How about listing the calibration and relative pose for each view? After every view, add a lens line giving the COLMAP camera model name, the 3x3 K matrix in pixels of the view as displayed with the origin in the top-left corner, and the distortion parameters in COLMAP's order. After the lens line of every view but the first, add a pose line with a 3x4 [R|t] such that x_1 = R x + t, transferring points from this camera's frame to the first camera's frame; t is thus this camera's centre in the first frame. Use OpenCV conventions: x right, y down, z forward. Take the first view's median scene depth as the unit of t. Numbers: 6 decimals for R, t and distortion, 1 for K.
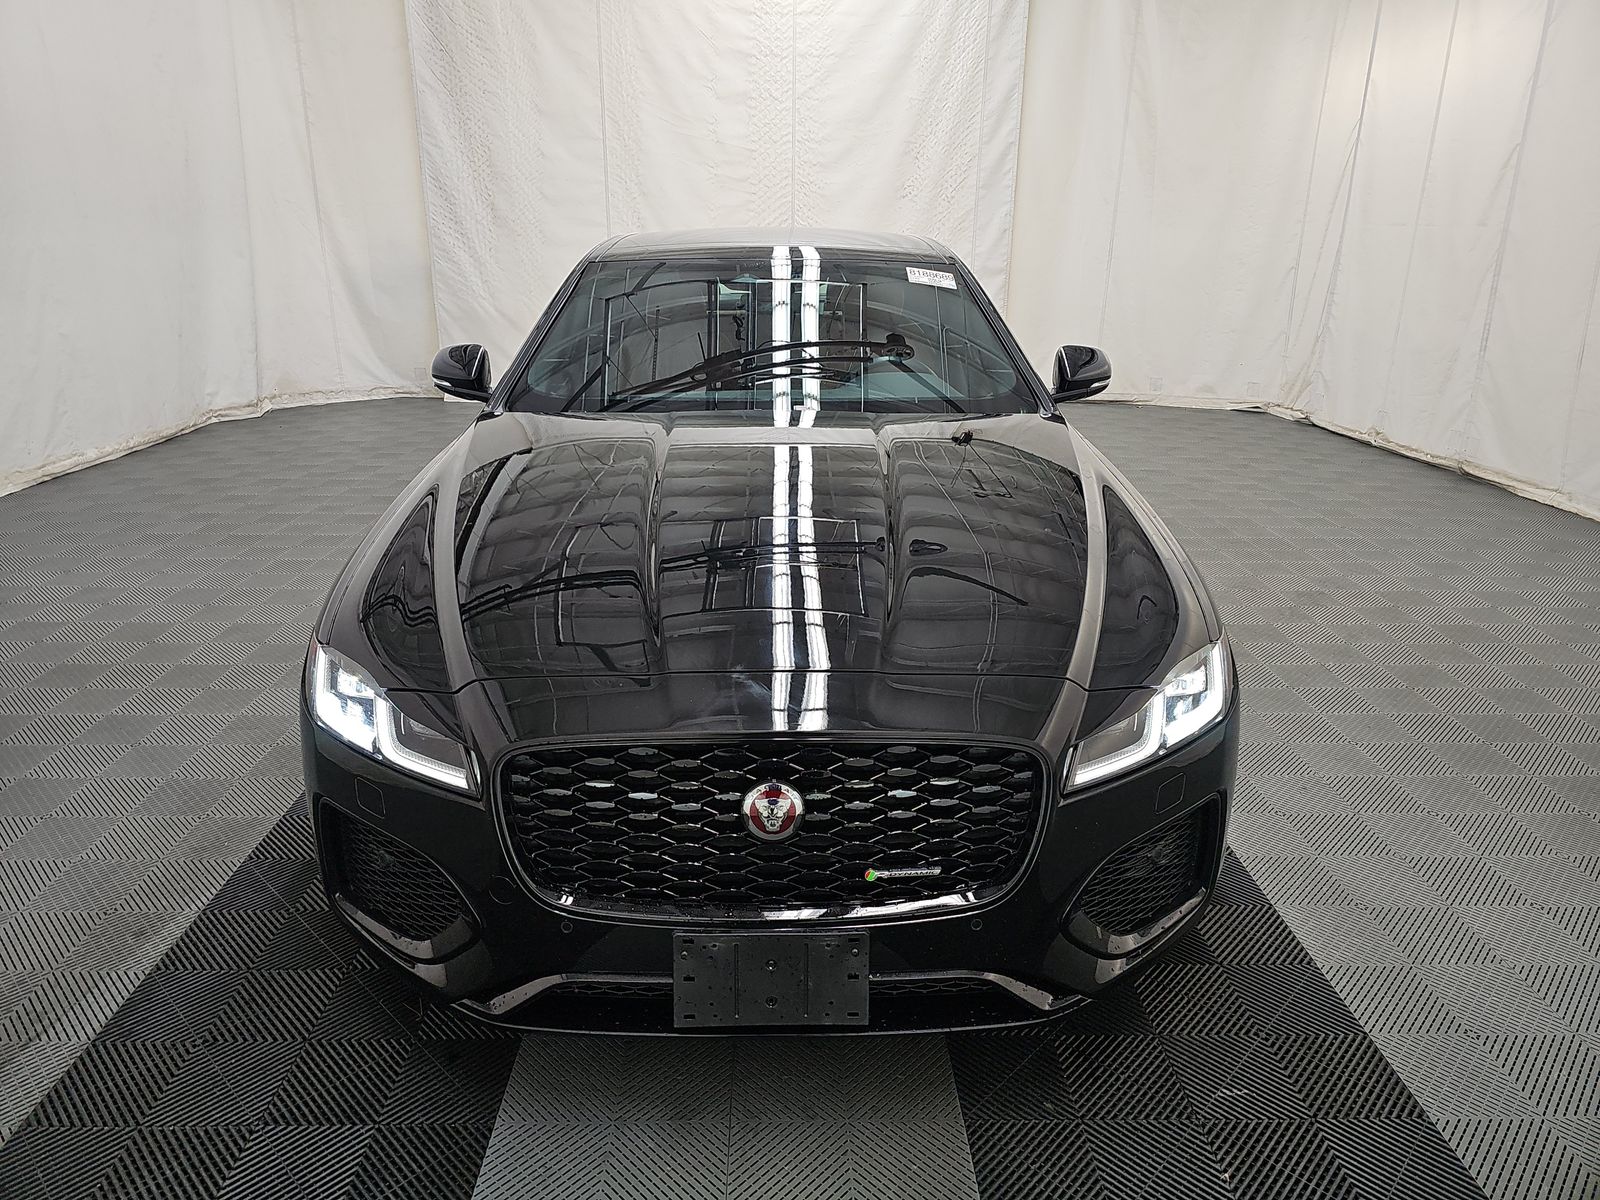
lens RADIAL K [[1070.8, 0, 802.1], [0, 1070.8, 594.2], [0, 0, 1]] dist [0.060880, -0.050349]
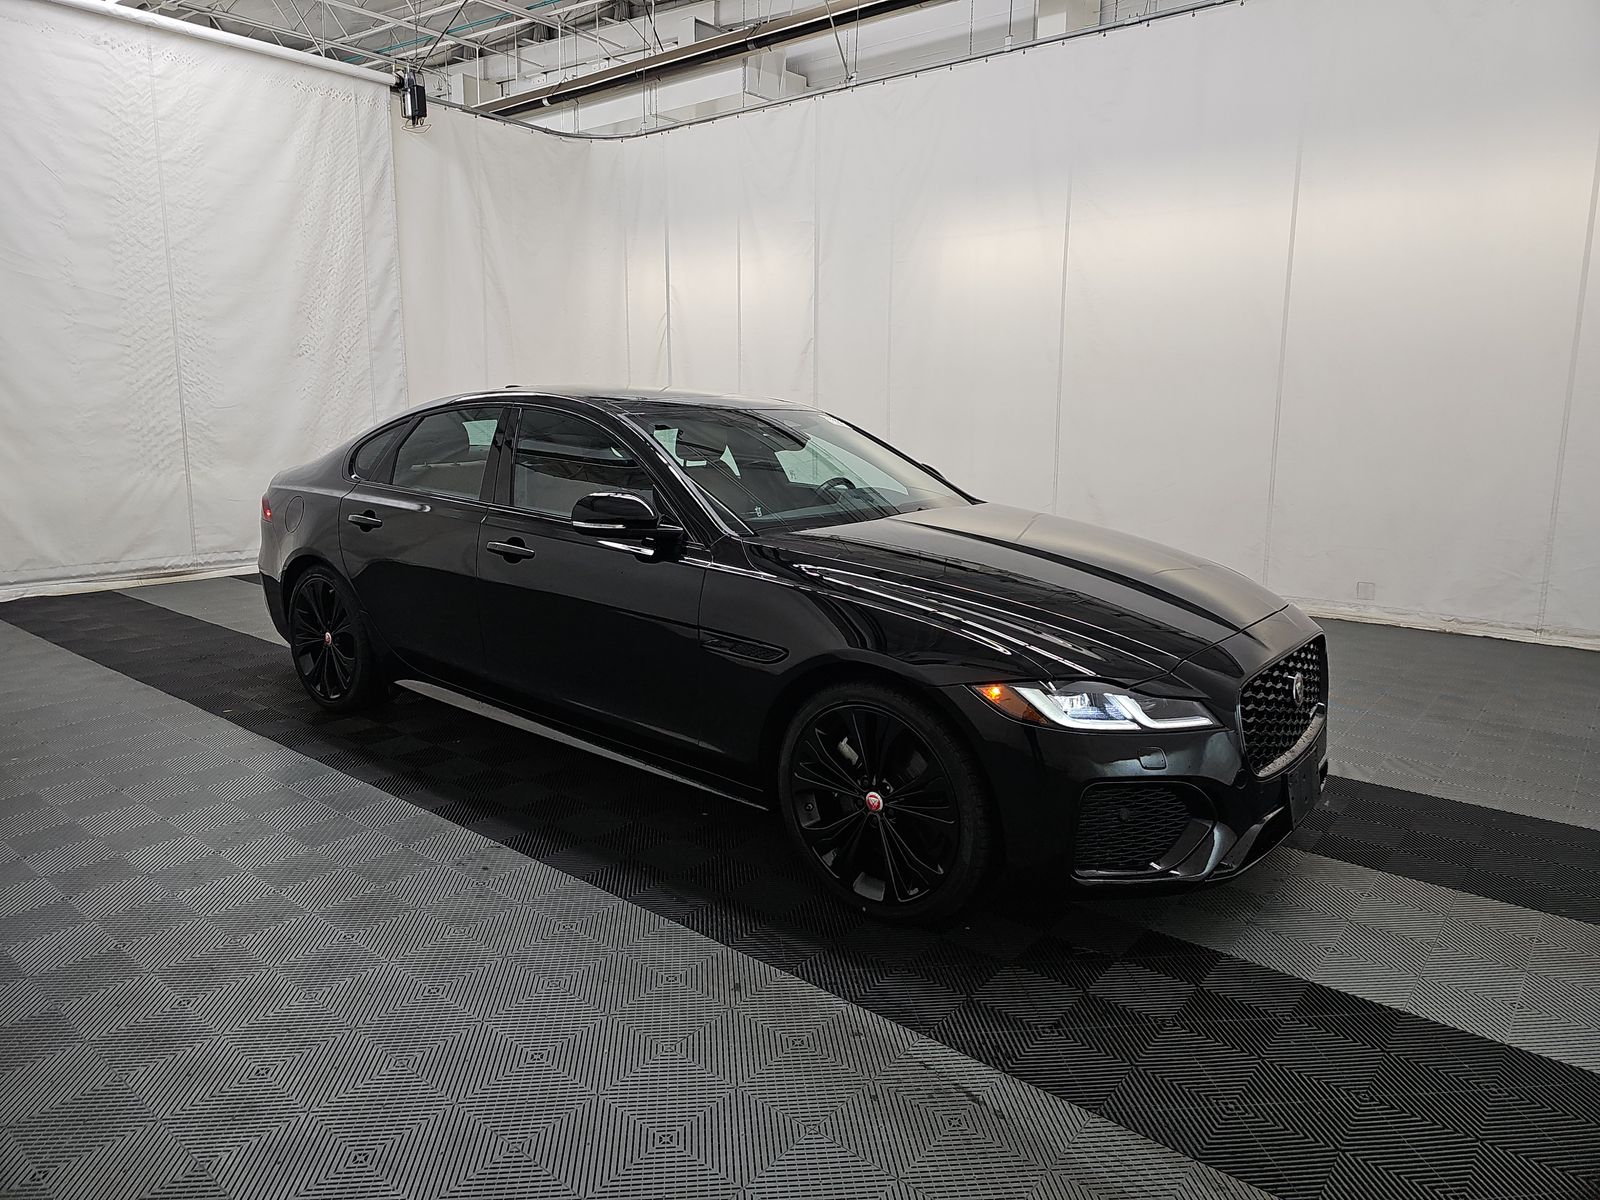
lens RADIAL K [[1070.8, 0, 802.1], [0, 1070.8, 594.2], [0, 0, 1]] dist [0.060880, -0.050349]
pose [[0.641292, -0.140305, 0.754360, -0.395550], [0.244628, 0.969221, -0.027694, -0.022875], [-0.727256, 0.202298, 0.655877, 0.076811]]
